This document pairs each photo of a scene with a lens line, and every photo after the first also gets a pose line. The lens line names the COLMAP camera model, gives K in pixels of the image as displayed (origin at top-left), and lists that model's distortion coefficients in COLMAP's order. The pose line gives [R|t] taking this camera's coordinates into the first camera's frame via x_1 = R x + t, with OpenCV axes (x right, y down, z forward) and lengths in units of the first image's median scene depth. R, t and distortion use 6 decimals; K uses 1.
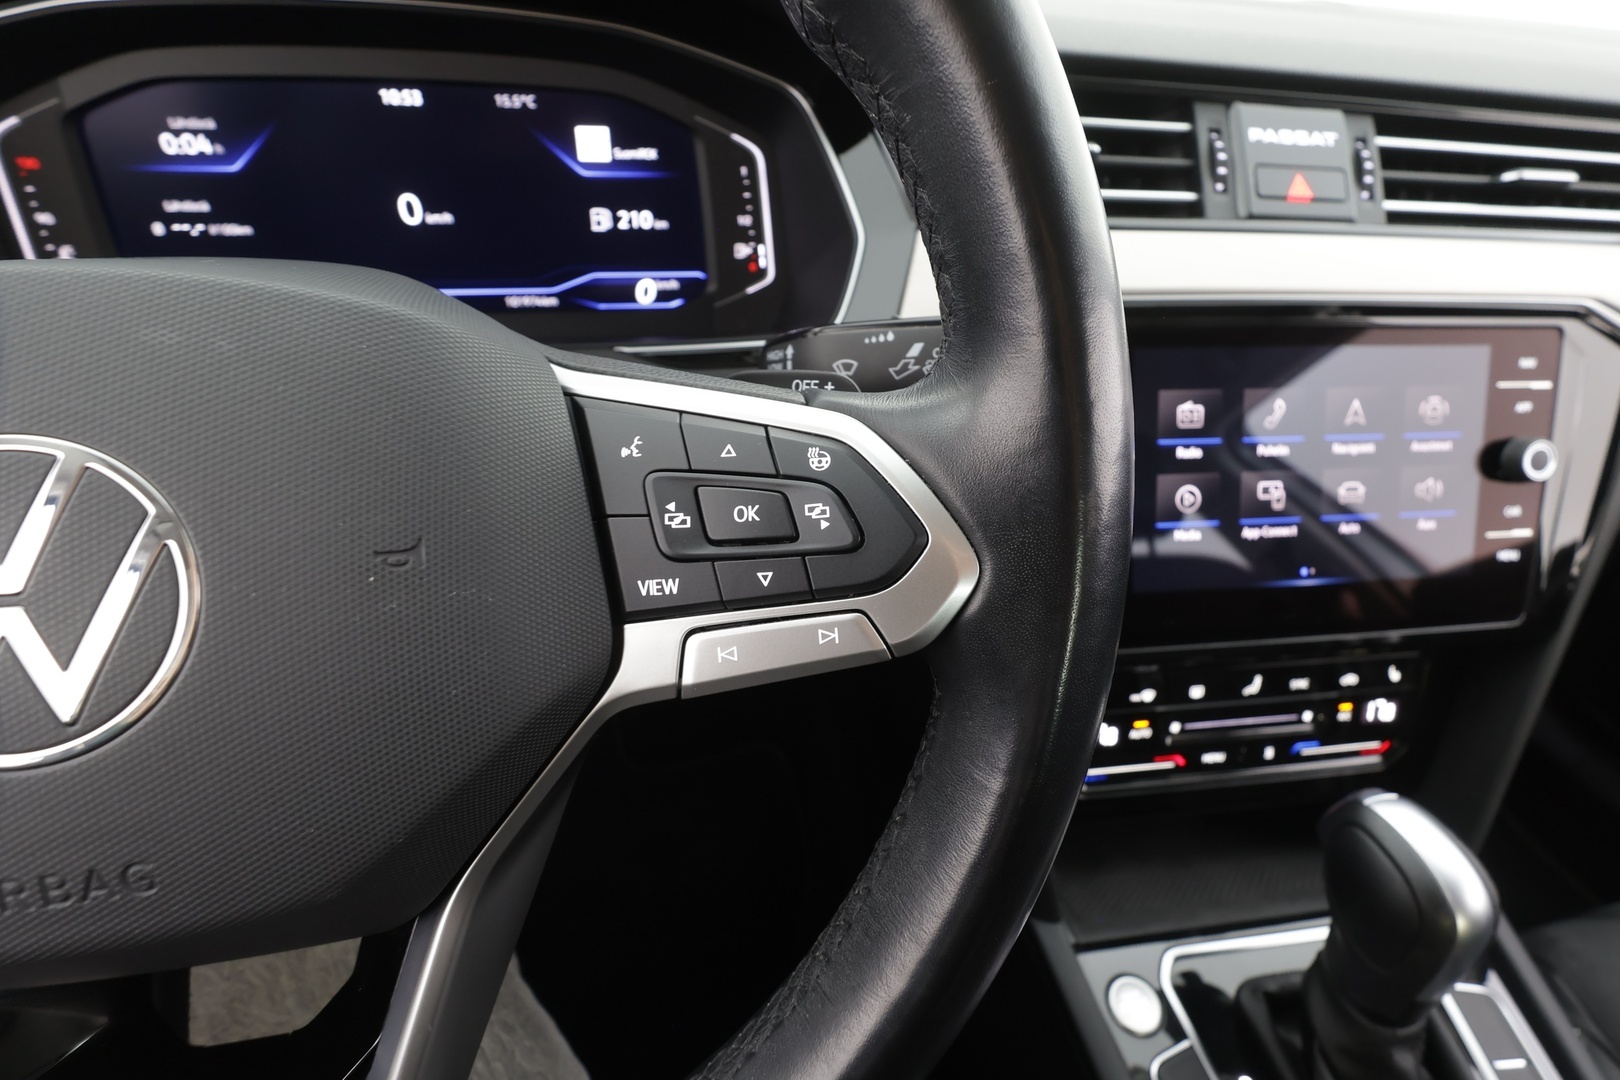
lens RADIAL K [[749.6, 0, 814.5], [0, 749.6, 550.6], [0, 0, 1]] dist [-0.005941, 0.003328]
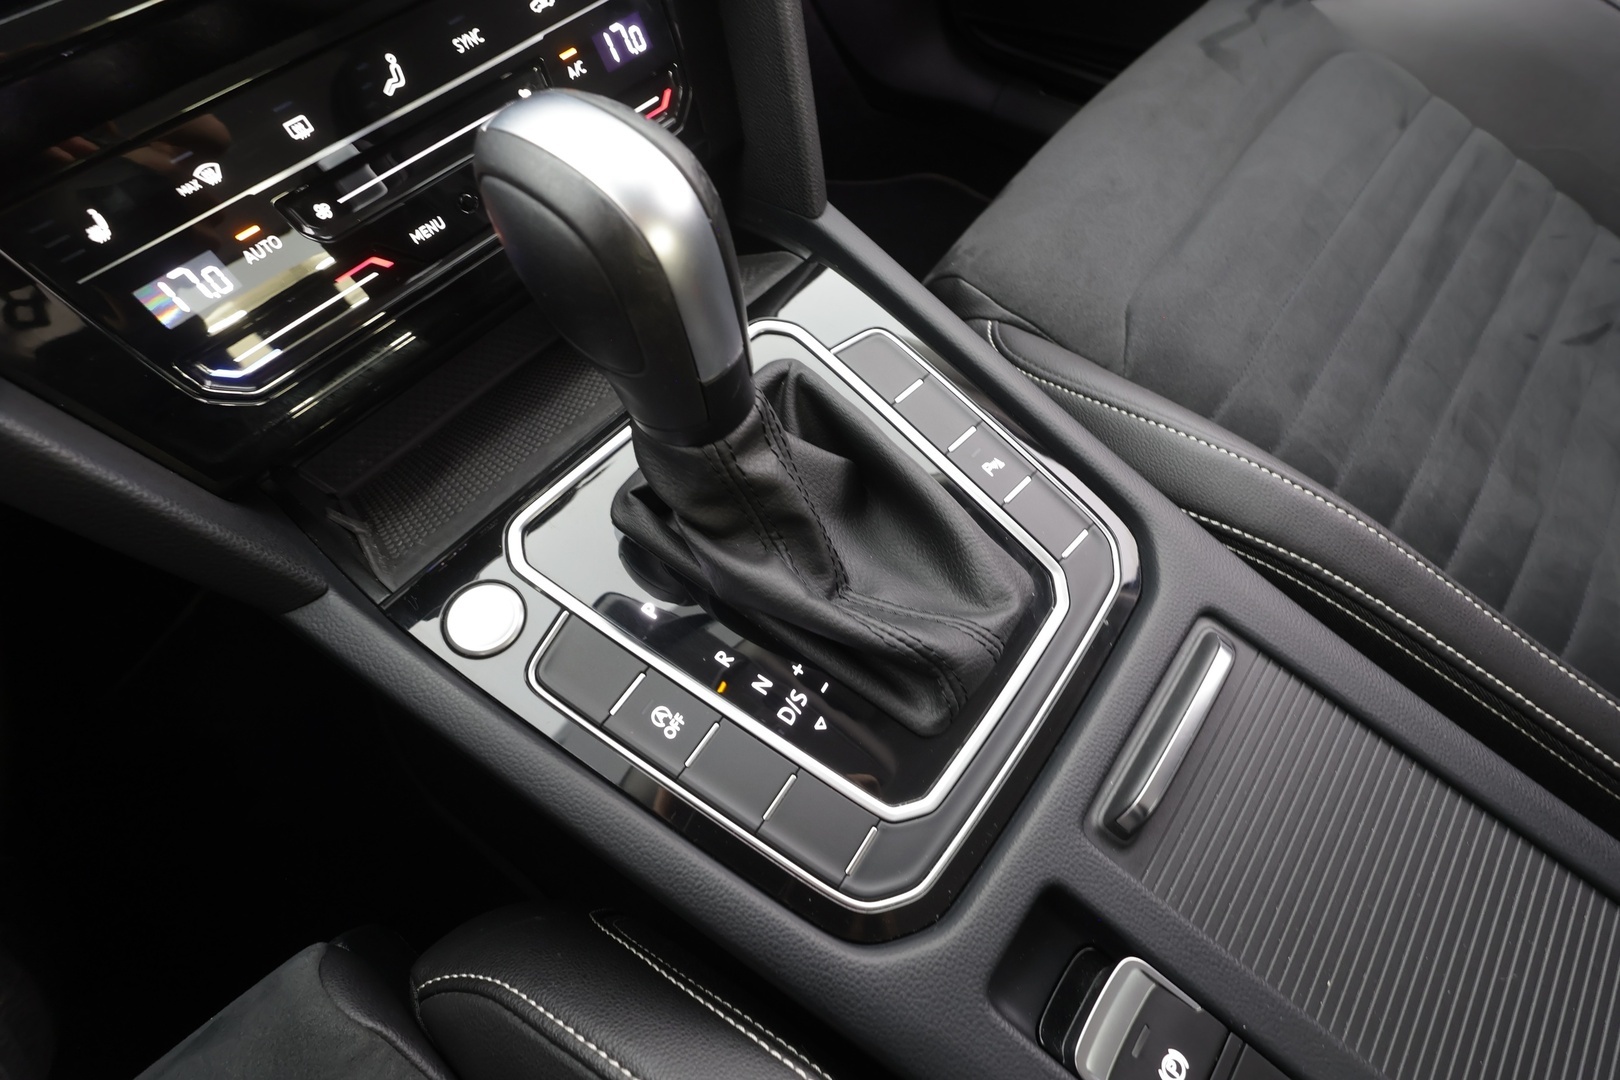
lens RADIAL K [[749.6, 0, 820.6], [0, 749.6, 544.2], [0, 0, 1]] dist [-0.005941, 0.003328]
pose [[0.751676, -0.603358, 0.266349, 0.550711], [0.436431, 0.757821, 0.485011, 0.380999], [-0.494480, -0.248329, 0.832960, 0.312677]]
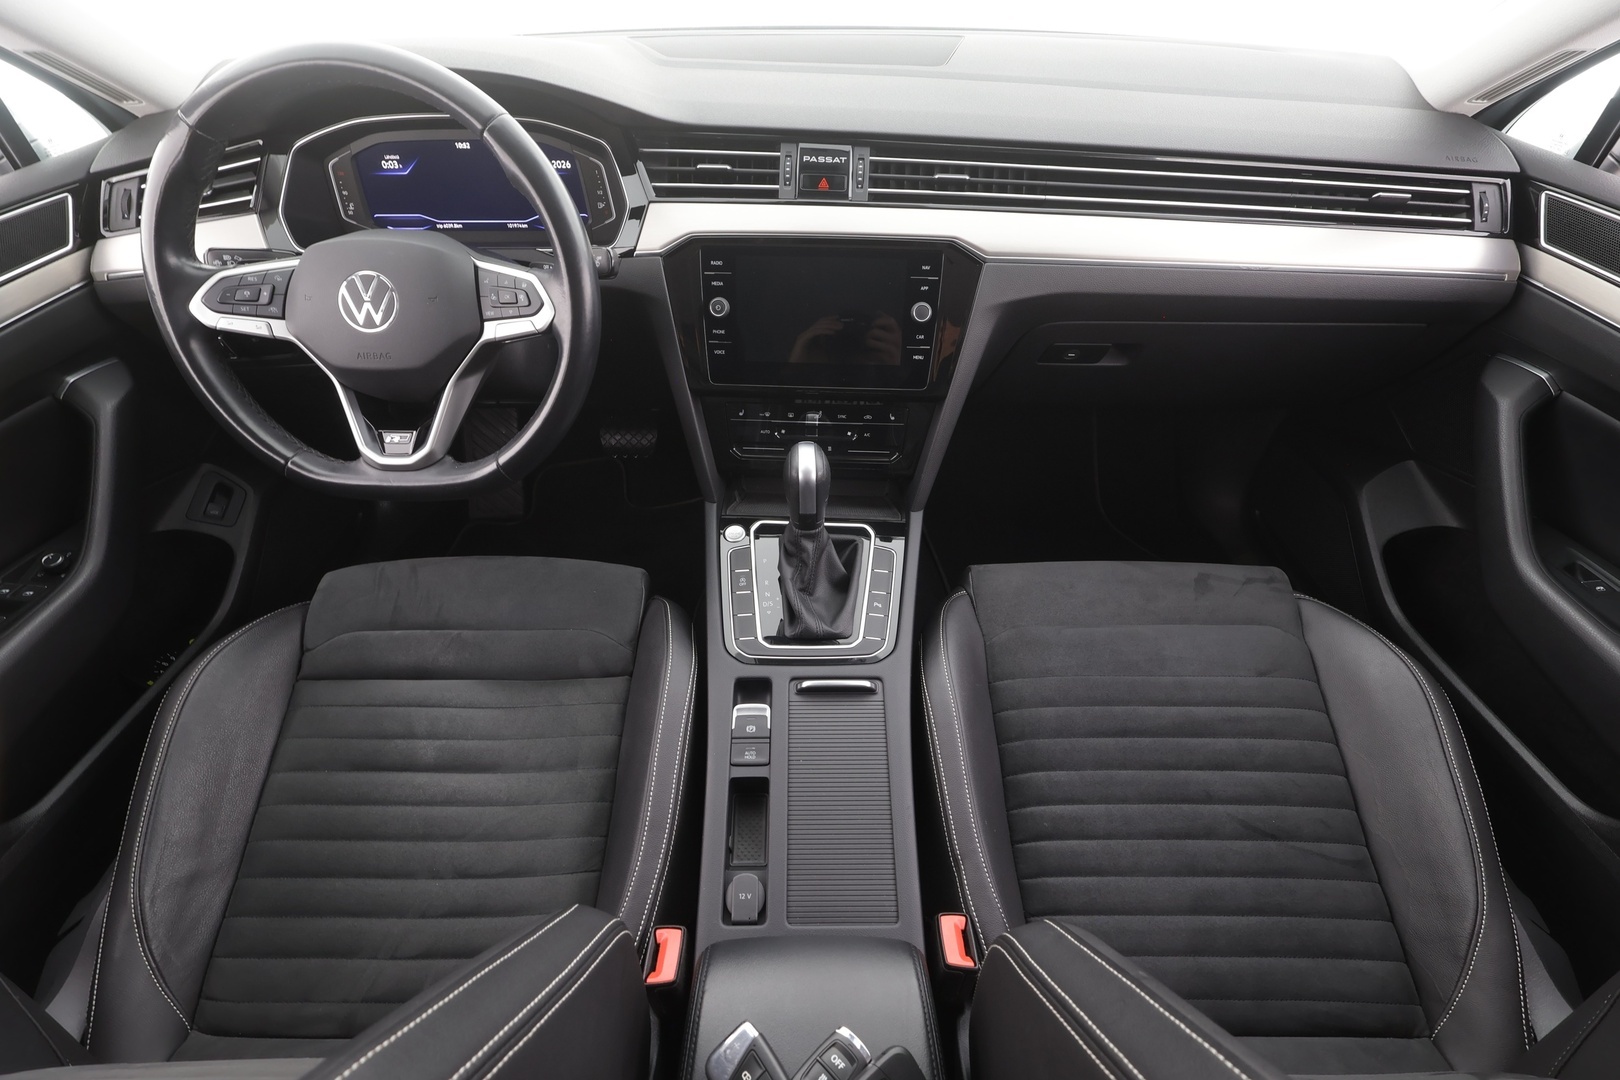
lens RADIAL K [[749.6, 0, 812.8], [0, 749.6, 547.2], [0, 0, 1]] dist [-0.005941, 0.003328]
pose [[0.981167, 0.100138, -0.165177, 1.160783], [-0.074577, 0.985208, 0.154283, 0.267982], [0.178183, -0.139059, 0.974122, -1.449825]]
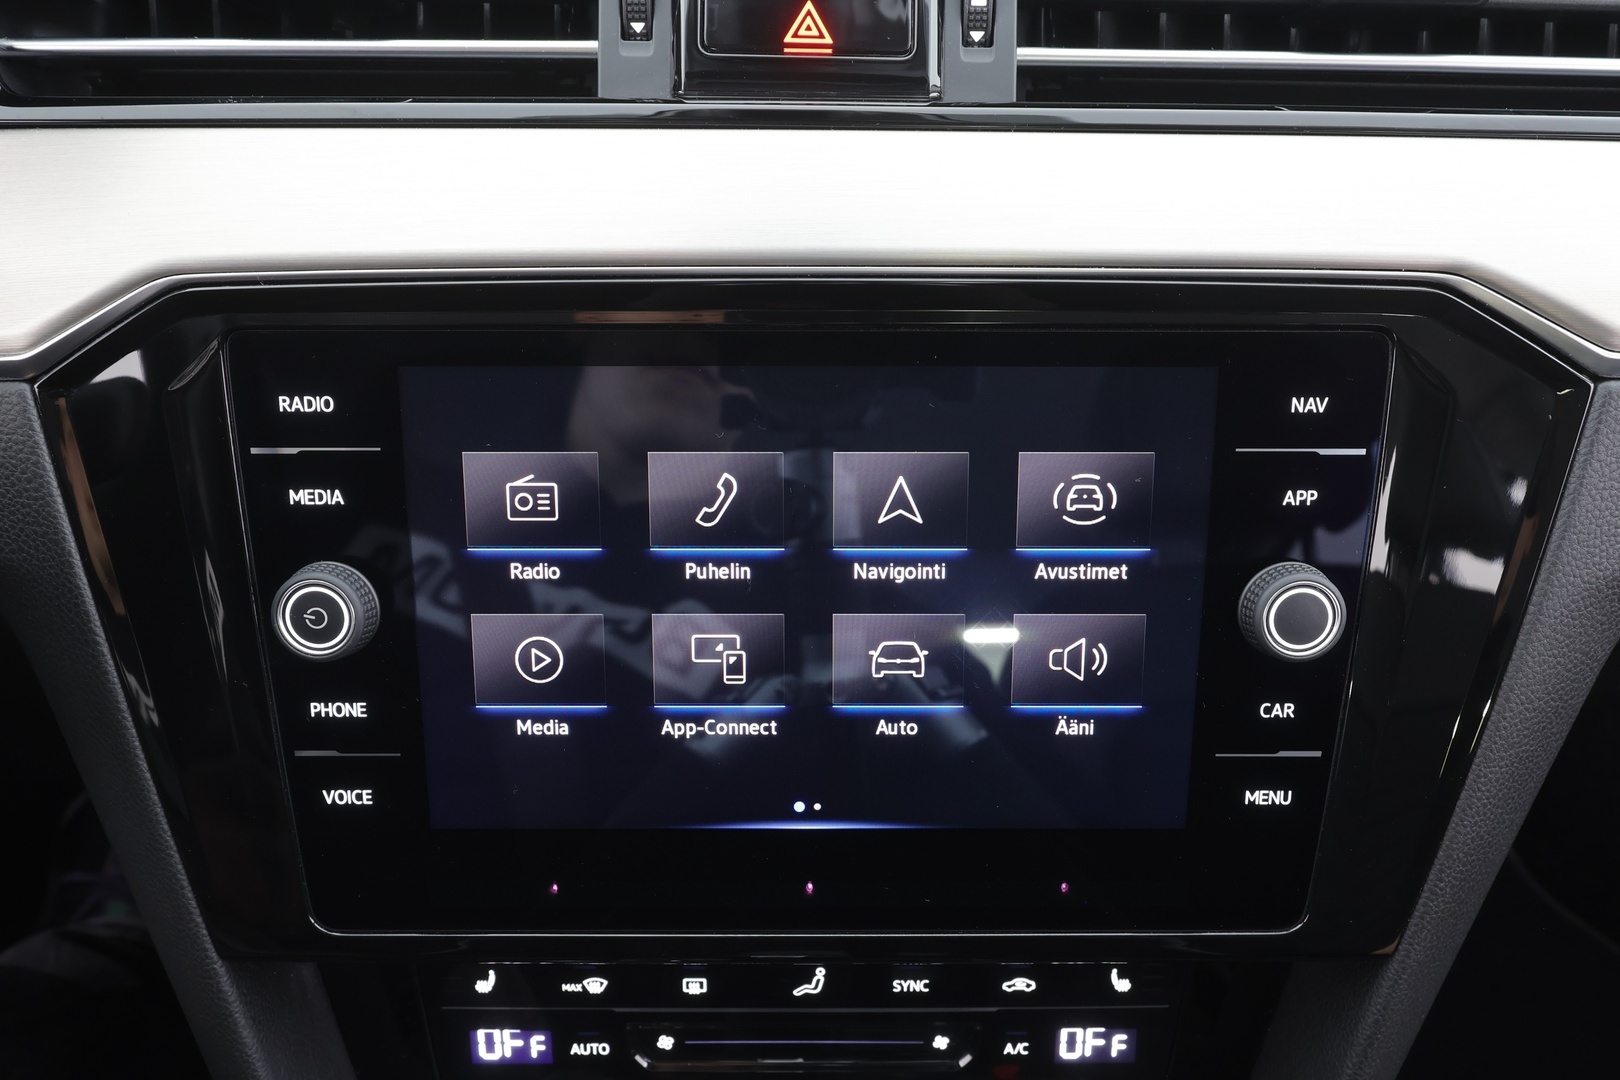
lens RADIAL K [[1172.7, 0, 809.9], [0, 1172.7, 549.7], [0, 0, 1]] dist [0.009378, -0.000668]
pose [[0.988932, 0.054928, -0.137829, 0.812667], [-0.045197, 0.996325, 0.072763, -0.216724], [0.141319, -0.065728, 0.987780, 0.244391]]
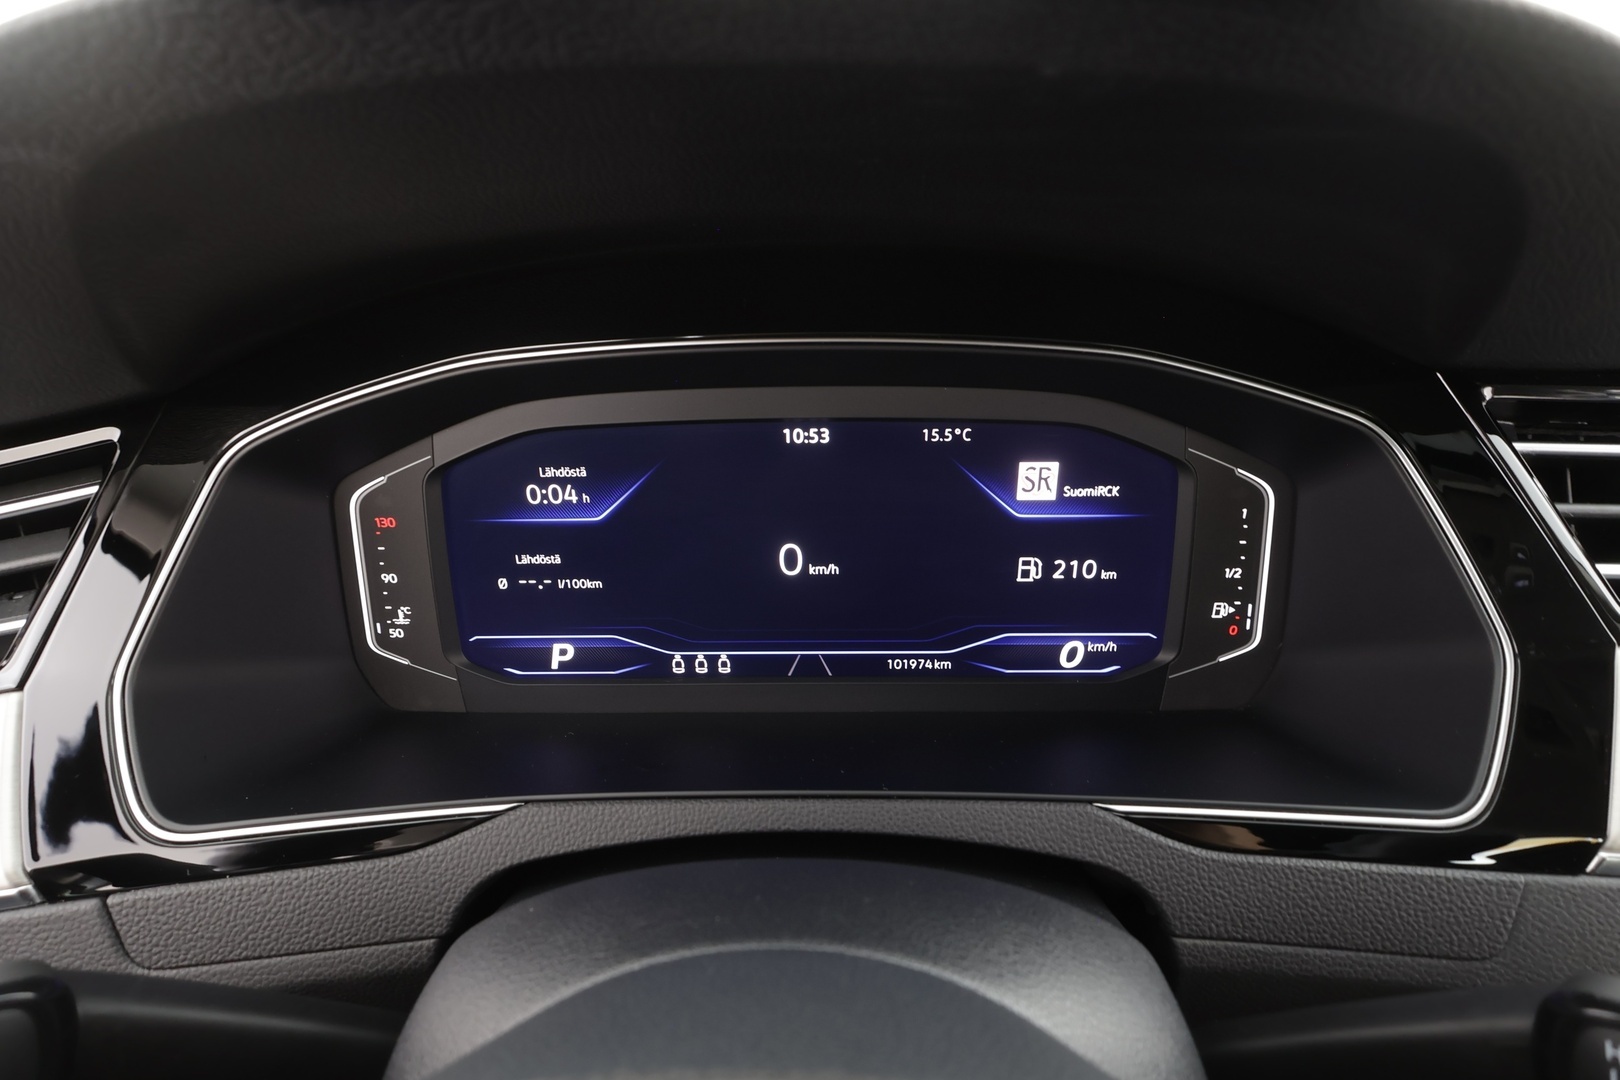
lens RADIAL K [[749.6, 0, 818.1], [0, 749.6, 553.3], [0, 0, 1]] dist [-0.005941, 0.003328]
pose [[0.976609, 0.037495, -0.211729, -0.354942], [-0.073490, 0.983586, -0.164796, -0.342978], [0.202075, 0.176502, 0.963334, 0.262174]]
